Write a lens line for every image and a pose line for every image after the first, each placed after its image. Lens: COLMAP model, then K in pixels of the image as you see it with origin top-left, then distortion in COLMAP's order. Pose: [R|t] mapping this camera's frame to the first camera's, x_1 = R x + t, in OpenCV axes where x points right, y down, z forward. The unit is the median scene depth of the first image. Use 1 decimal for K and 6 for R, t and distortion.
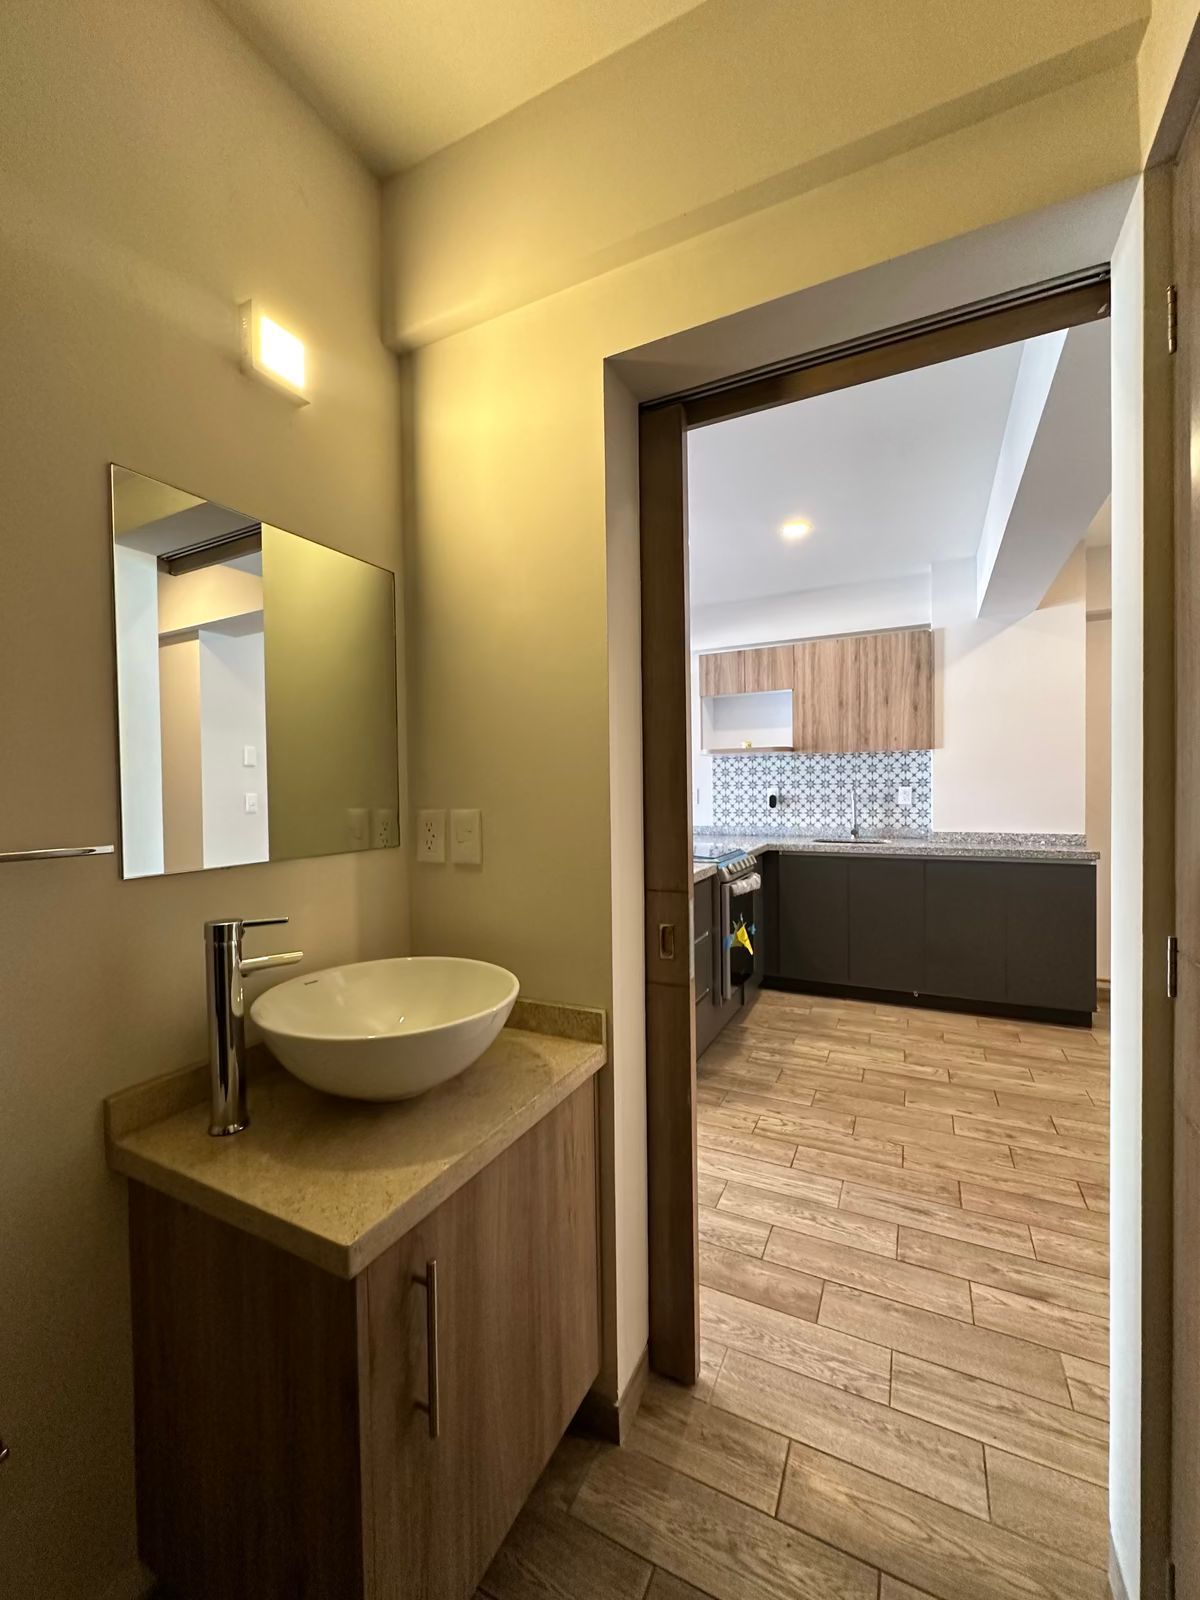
lens RADIAL K [[645.5, 0, 594.7], [0, 645.5, 797.5], [0, 0, 1]] dist [-0.002863, 0.000685]
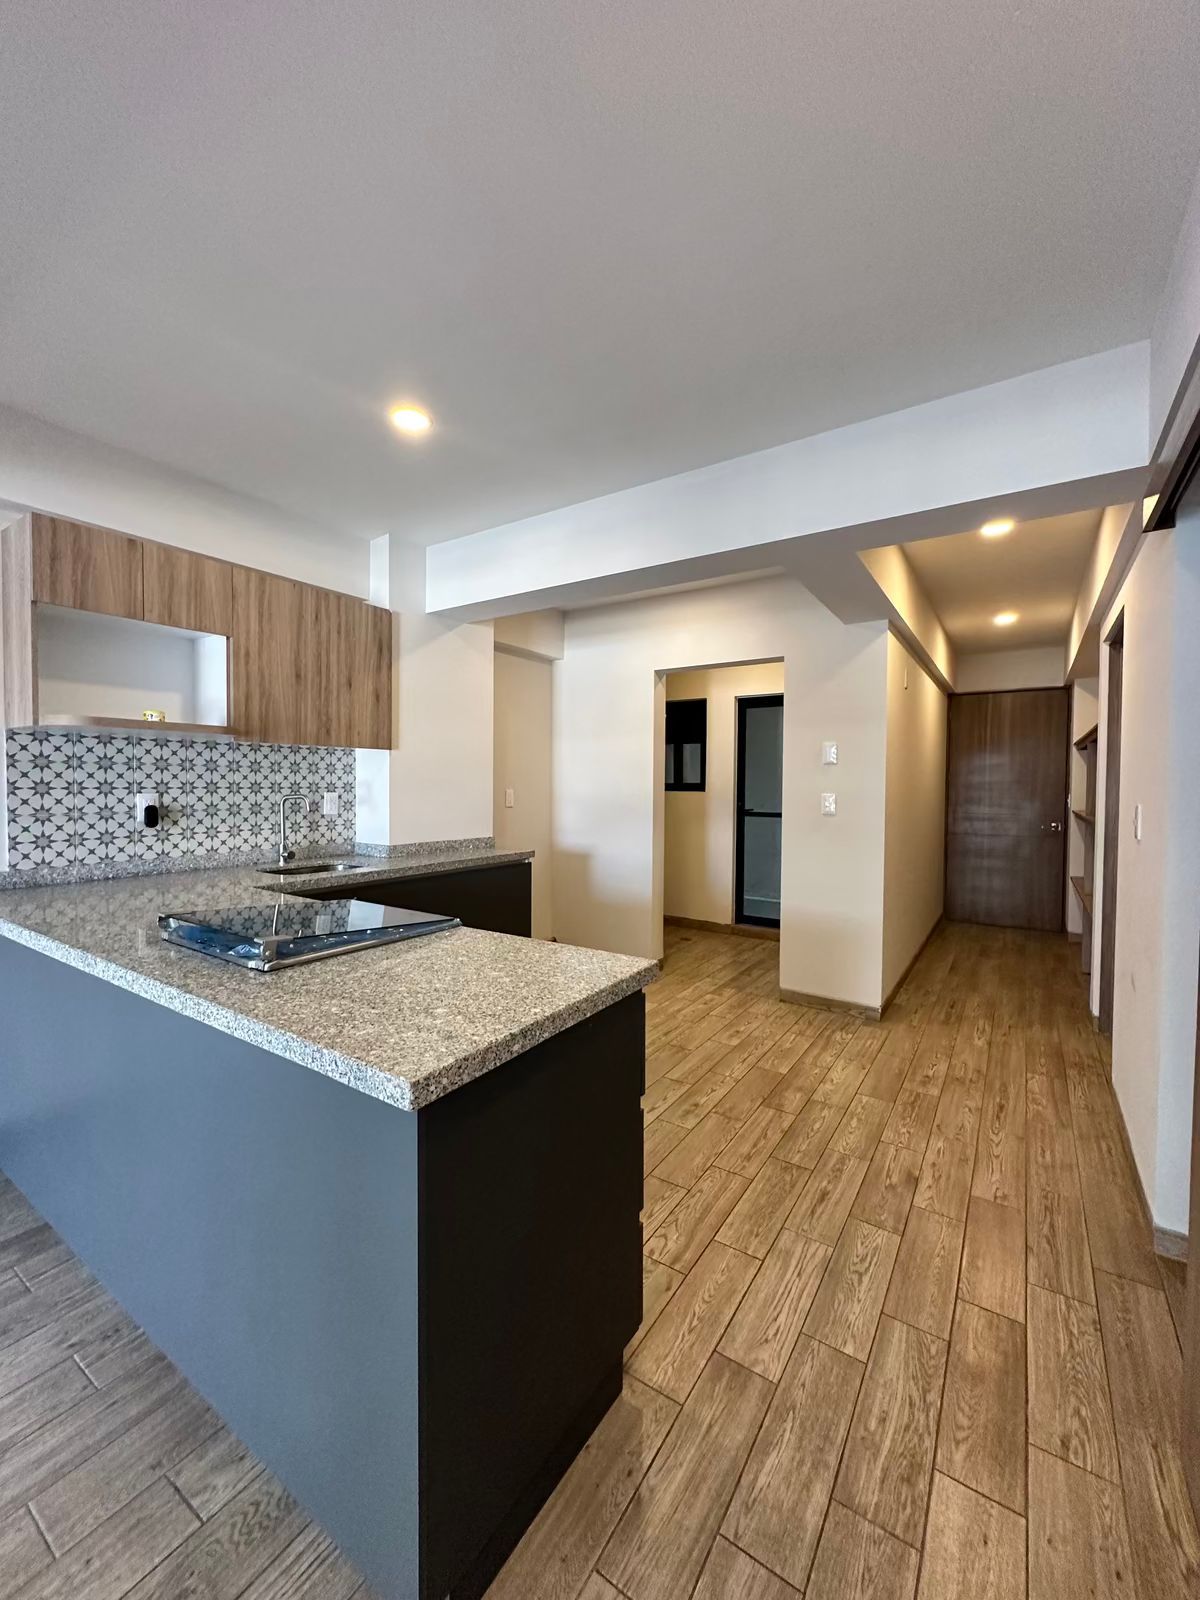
lens RADIAL K [[645.5, 0, 598.1], [0, 645.5, 800.6], [0, 0, 1]] dist [-0.002863, 0.000685]
pose [[0.119348, -0.012366, 0.992775, -0.274263], [0.004576, 0.999919, 0.011905, -0.014499], [-0.992842, 0.003122, 0.119395, 0.567396]]
